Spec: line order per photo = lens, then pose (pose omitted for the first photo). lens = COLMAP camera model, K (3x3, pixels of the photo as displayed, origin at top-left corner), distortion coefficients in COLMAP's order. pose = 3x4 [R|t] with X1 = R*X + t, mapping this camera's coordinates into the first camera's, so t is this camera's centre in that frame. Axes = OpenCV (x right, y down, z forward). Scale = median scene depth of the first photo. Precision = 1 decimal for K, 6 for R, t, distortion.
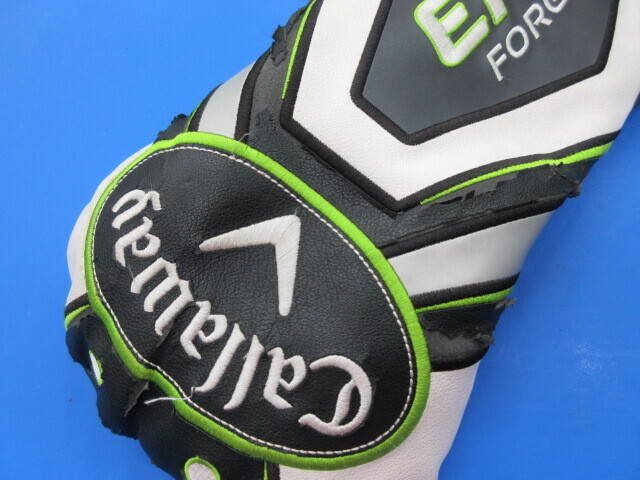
lens RADIAL K [[467.3, 0, 321.6], [0, 467.3, 239.7], [0, 0, 1]] dist [0.007005, 0.002967]
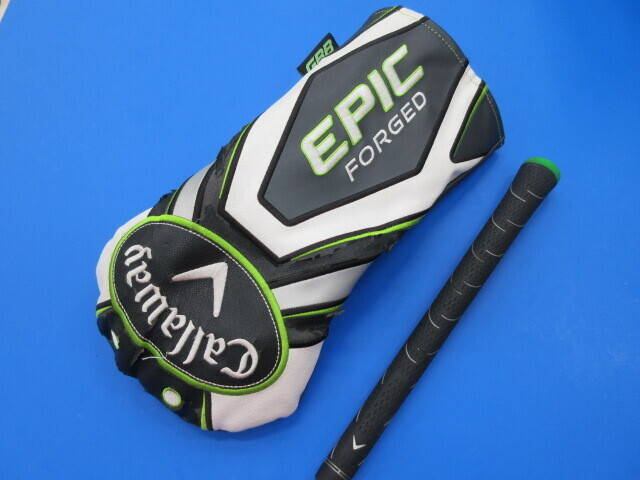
lens RADIAL K [[467.3, 0, 318.8], [0, 467.3, 240.3], [0, 0, 1]] dist [0.007005, 0.002967]
pose [[0.999155, 0.037070, 0.017735, 0.280967], [-0.038273, 0.996585, 0.073172, -0.291765], [-0.014962, -0.073789, 0.997162, -0.847781]]
